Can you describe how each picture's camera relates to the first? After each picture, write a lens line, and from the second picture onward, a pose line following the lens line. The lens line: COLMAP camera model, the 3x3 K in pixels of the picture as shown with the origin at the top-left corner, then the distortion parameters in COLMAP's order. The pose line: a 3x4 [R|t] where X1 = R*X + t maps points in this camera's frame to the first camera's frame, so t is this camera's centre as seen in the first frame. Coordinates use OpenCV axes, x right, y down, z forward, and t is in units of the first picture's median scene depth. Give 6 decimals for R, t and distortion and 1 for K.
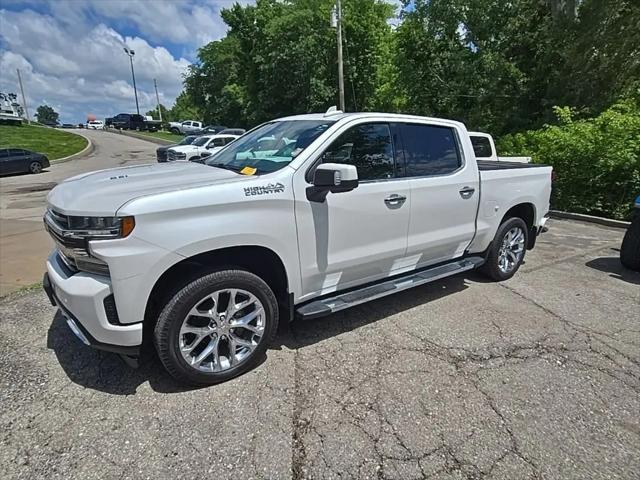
lens RADIAL K [[360.6, 0, 320.2], [0, 360.6, 236.8], [0, 0, 1]] dist [-0.002691, 0.001539]
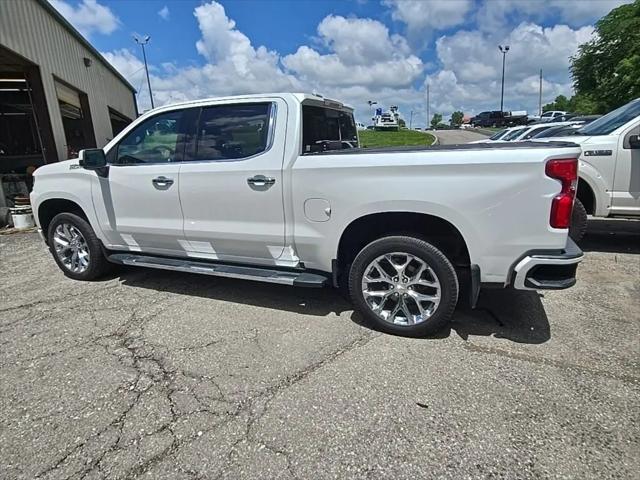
lens RADIAL K [[360.6, 0, 321.0], [0, 360.6, 239.9], [0, 0, 1]] dist [-0.002691, 0.001539]
pose [[0.532108, 0.180651, -0.827180, 1.099031], [-0.169183, 0.979956, 0.105185, -0.099547], [0.829601, 0.083975, 0.552005, 0.642601]]
